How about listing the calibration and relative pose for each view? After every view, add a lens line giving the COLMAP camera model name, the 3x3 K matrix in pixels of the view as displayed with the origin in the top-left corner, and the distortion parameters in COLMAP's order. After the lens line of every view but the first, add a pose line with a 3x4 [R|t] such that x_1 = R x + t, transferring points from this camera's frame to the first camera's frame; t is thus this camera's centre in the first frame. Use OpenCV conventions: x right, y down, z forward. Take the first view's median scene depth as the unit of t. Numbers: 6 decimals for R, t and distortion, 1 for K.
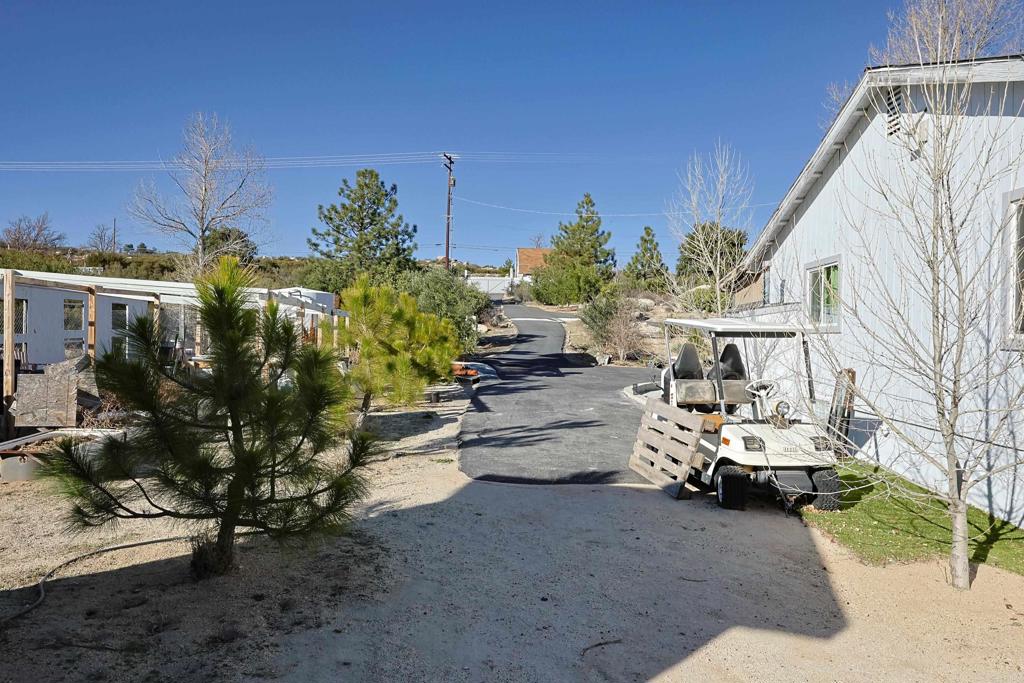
lens RADIAL K [[733.7, 0, 512.2], [0, 733.7, 336.8], [0, 0, 1]] dist [-0.000353, 0.000558]
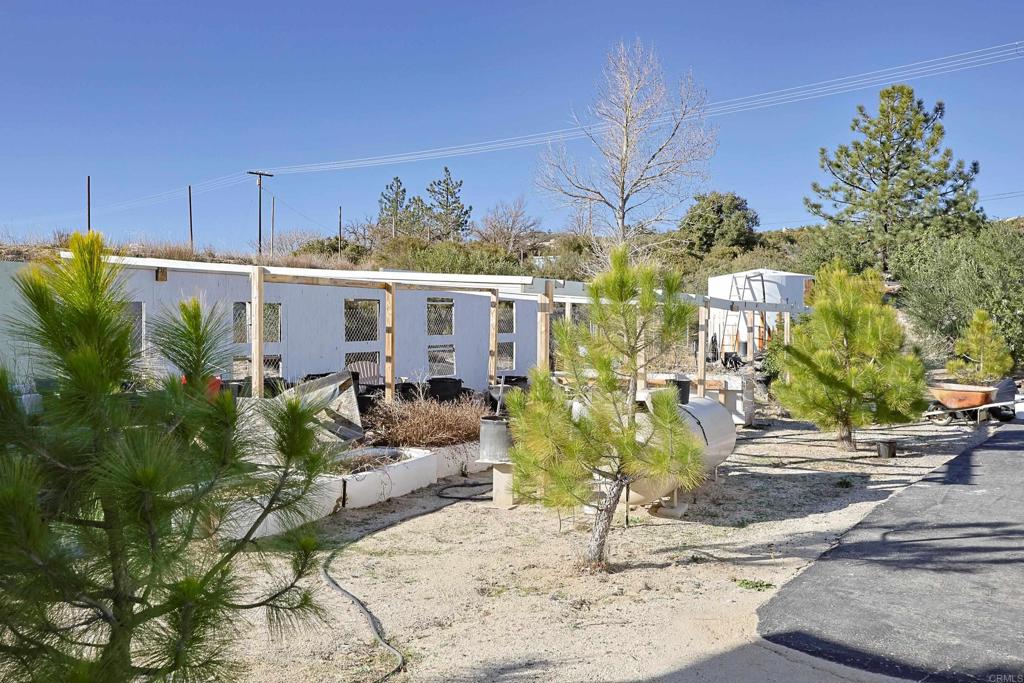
lens RADIAL K [[967.0, 0, 512.2], [0, 967.0, 342.8], [0, 0, 1]] dist [-0.009511, 0.000000]
pose [[0.796442, 0.000296, -0.604715, 0.055312], [0.005006, 0.999962, 0.007082, -0.003794], [0.604695, -0.008668, 0.796410, 0.095154]]
